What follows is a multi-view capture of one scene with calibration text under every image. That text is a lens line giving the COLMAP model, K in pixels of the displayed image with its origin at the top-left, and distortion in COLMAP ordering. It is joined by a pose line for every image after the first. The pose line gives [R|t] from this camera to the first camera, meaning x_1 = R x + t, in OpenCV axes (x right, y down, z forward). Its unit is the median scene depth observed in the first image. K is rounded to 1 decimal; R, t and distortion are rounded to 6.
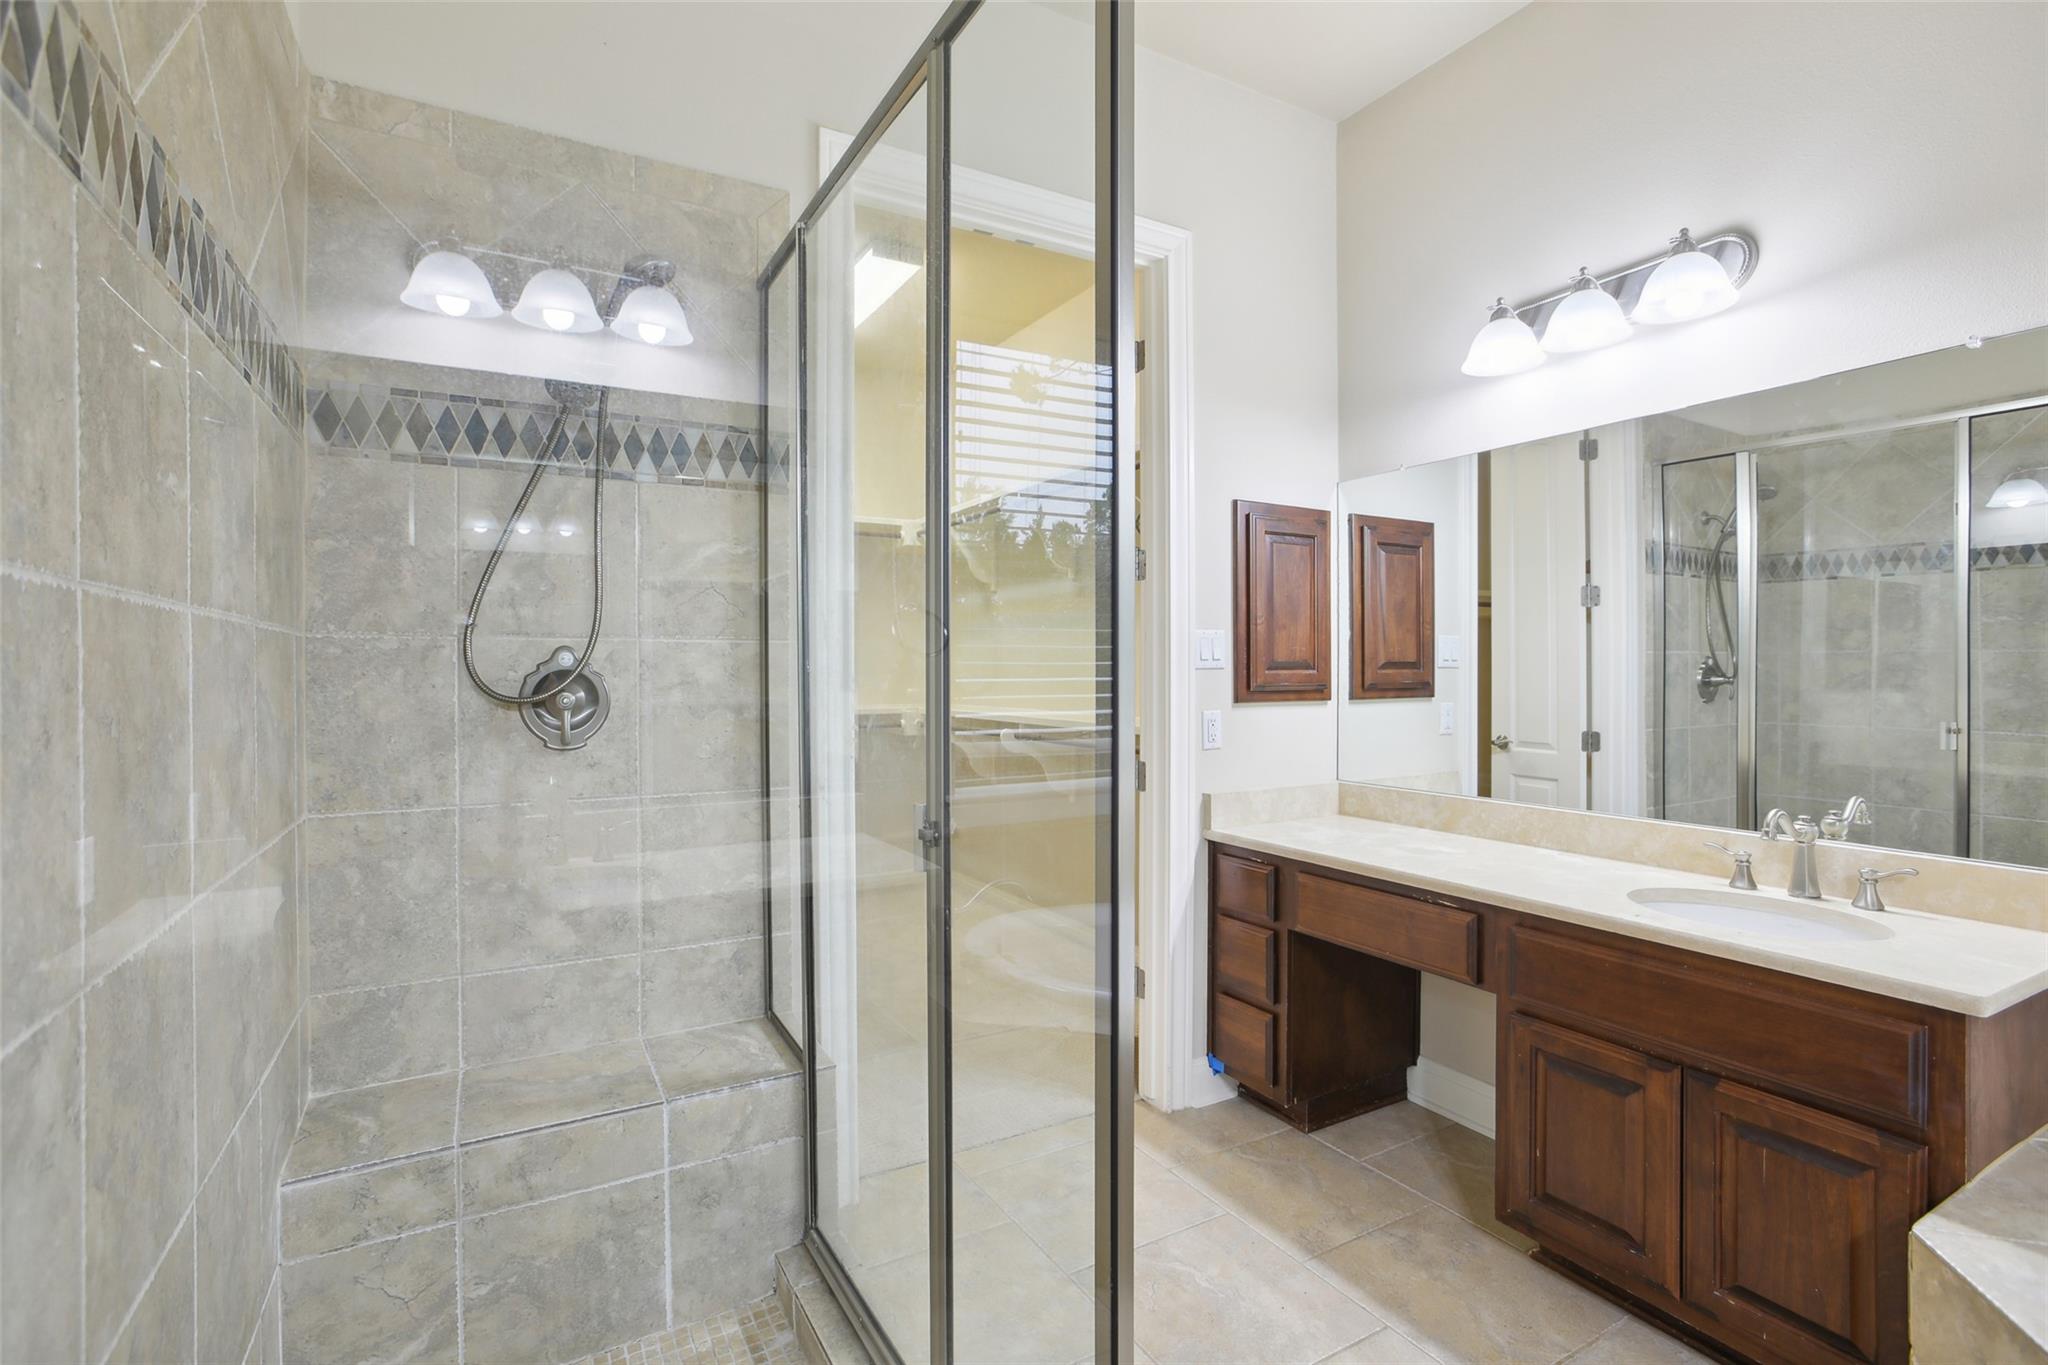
lens RADIAL K [[941.2, 0, 1024.0], [0, 941.2, 682.5], [0, 0, 1]] dist [-0.048967, 0.020943]
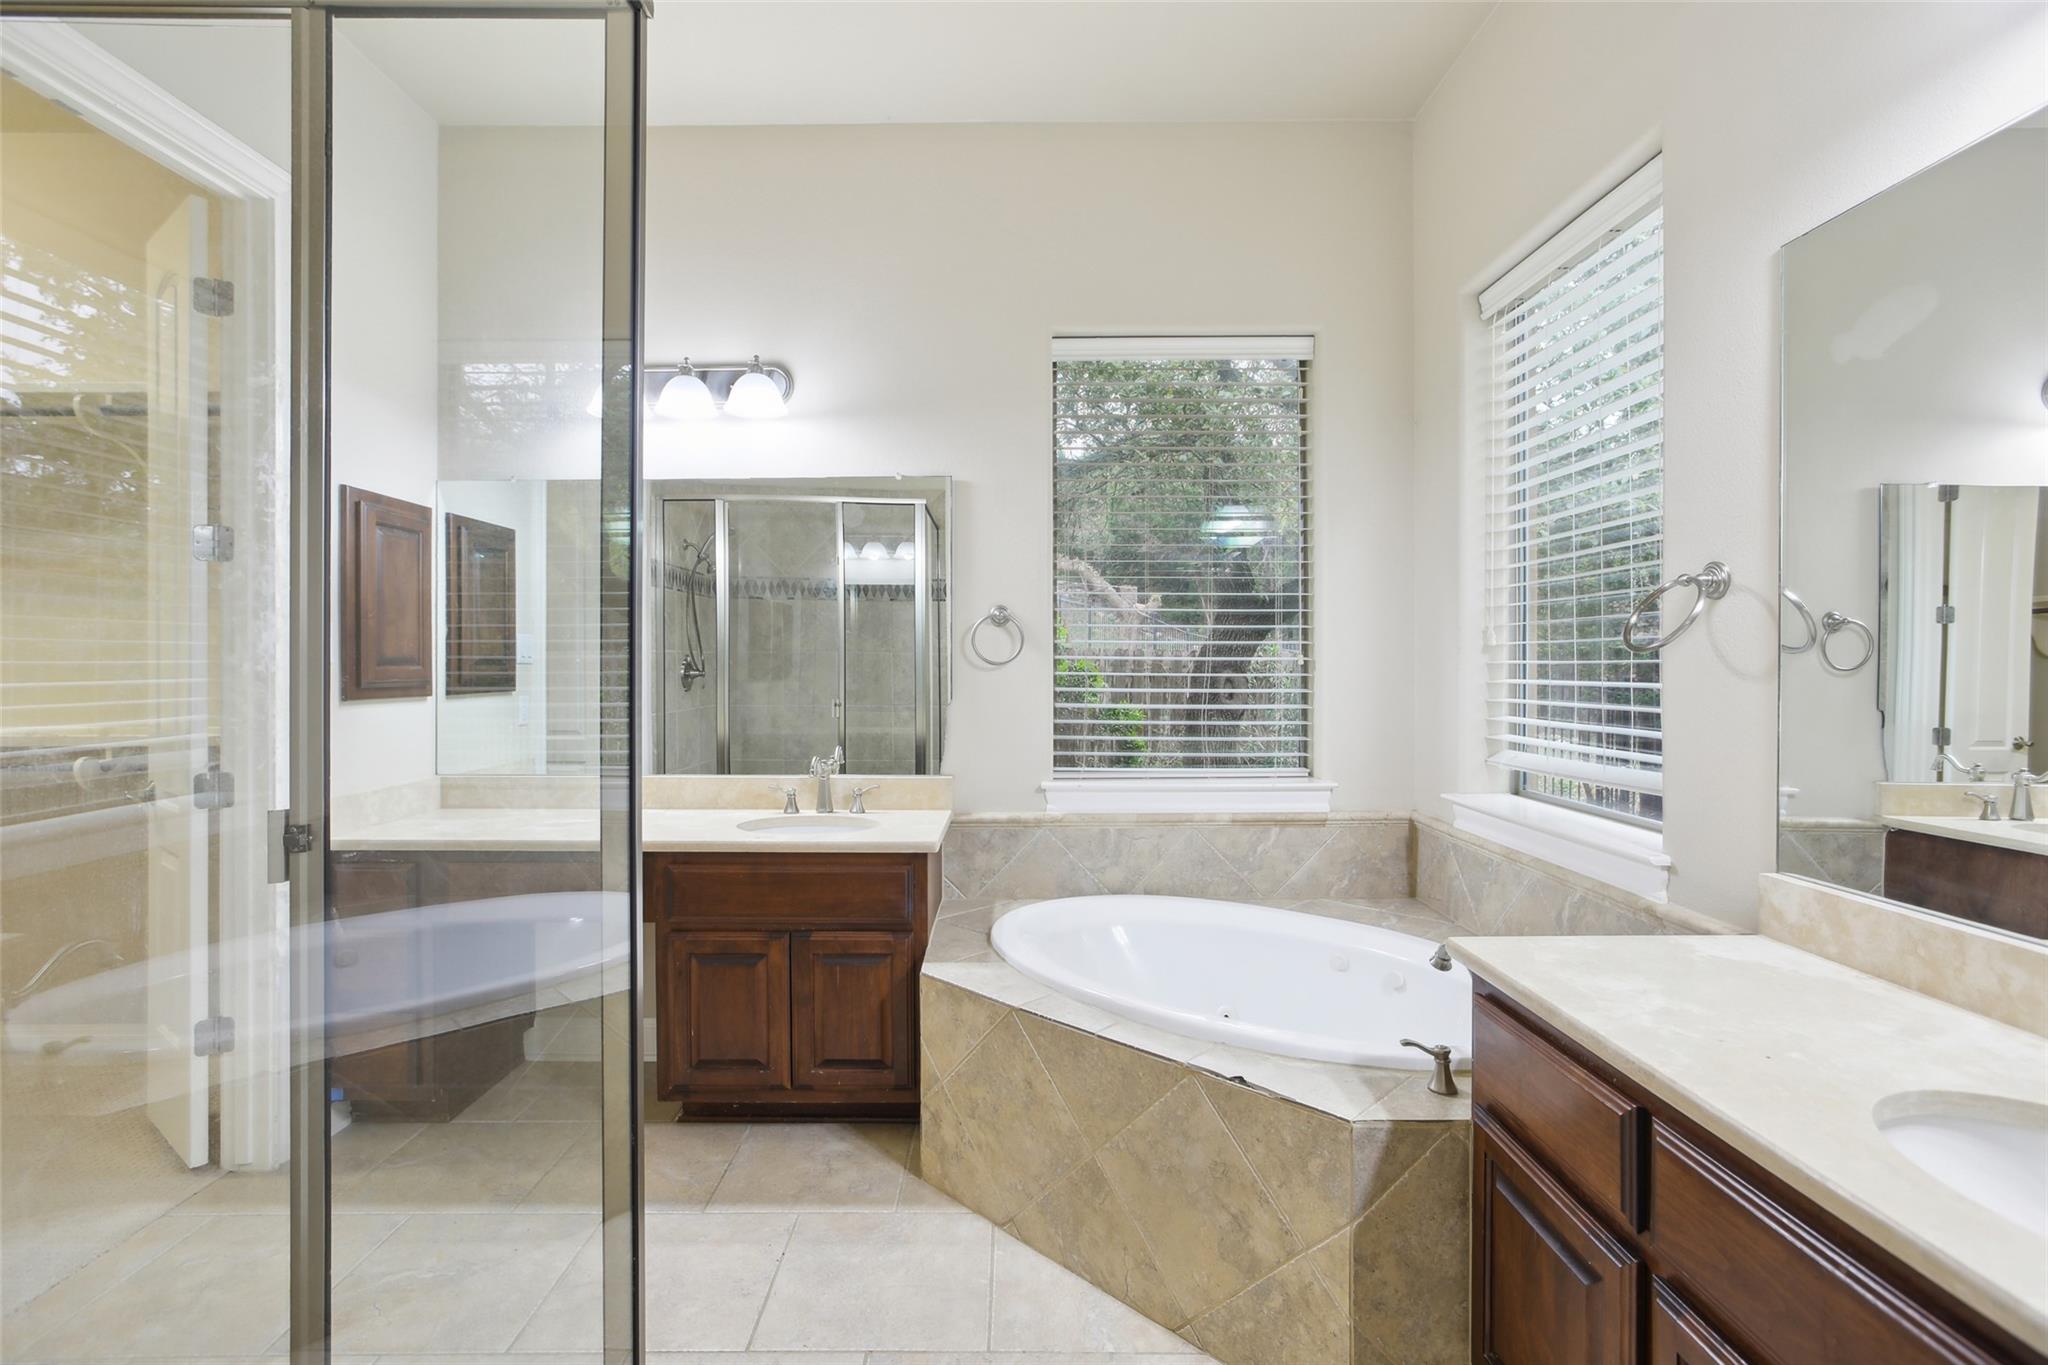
lens RADIAL K [[941.2, 0, 1024.0], [0, 941.2, 682.5], [0, 0, 1]] dist [-0.048967, 0.020943]
pose [[0.484730, -0.016539, 0.874507, -0.255909], [0.011890, 0.999853, 0.012319, -0.000420], [-0.874583, 0.004427, 0.484856, -0.042694]]
